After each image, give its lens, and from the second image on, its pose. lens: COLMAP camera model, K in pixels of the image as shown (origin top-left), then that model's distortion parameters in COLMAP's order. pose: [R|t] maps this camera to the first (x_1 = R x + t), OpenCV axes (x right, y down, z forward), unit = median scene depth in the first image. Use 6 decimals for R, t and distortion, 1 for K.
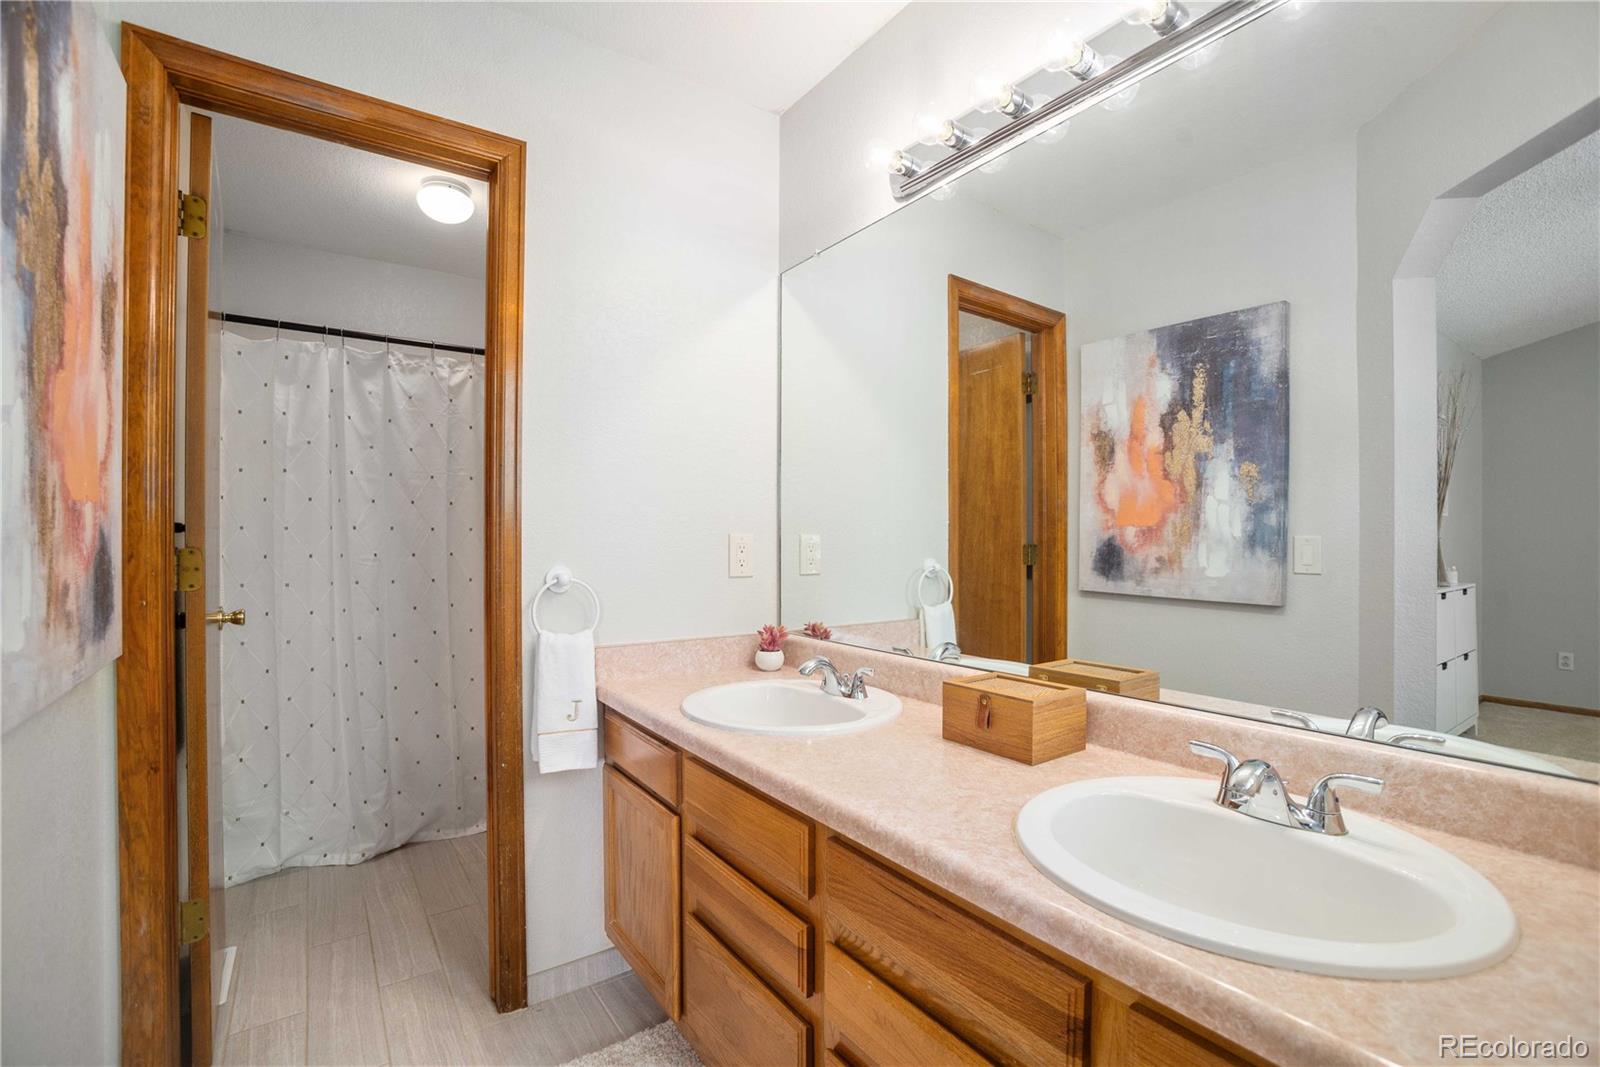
lens RADIAL K [[721.9, 0, 800.0], [0, 721.9, 533.5], [0, 0, 1]] dist [-0.047638, 0.000620]
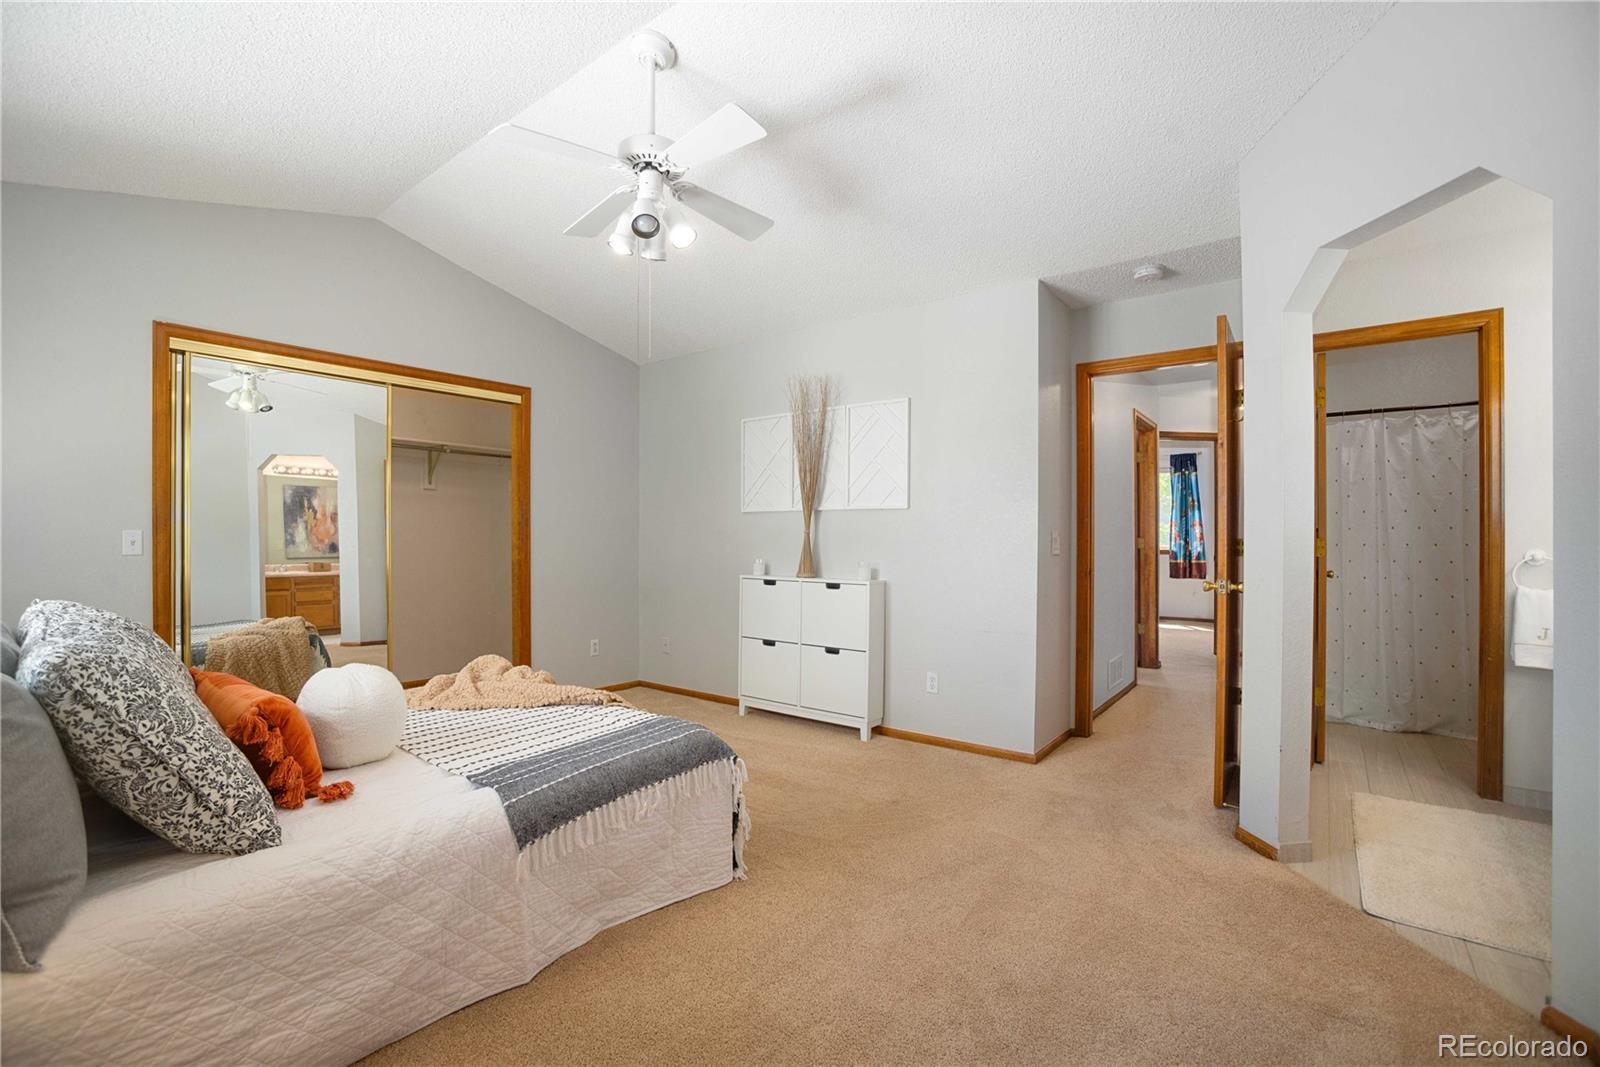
lens RADIAL K [[701.2, 0, 800.0], [0, 701.2, 533.5], [0, 0, 1]] dist [-0.064786, 0.023101]
pose [[0.303534, -0.000703, -0.952820, 0.452023], [-0.001019, 0.999999, -0.001063, 0.007683], [0.952820, 0.001294, 0.303533, -0.793935]]
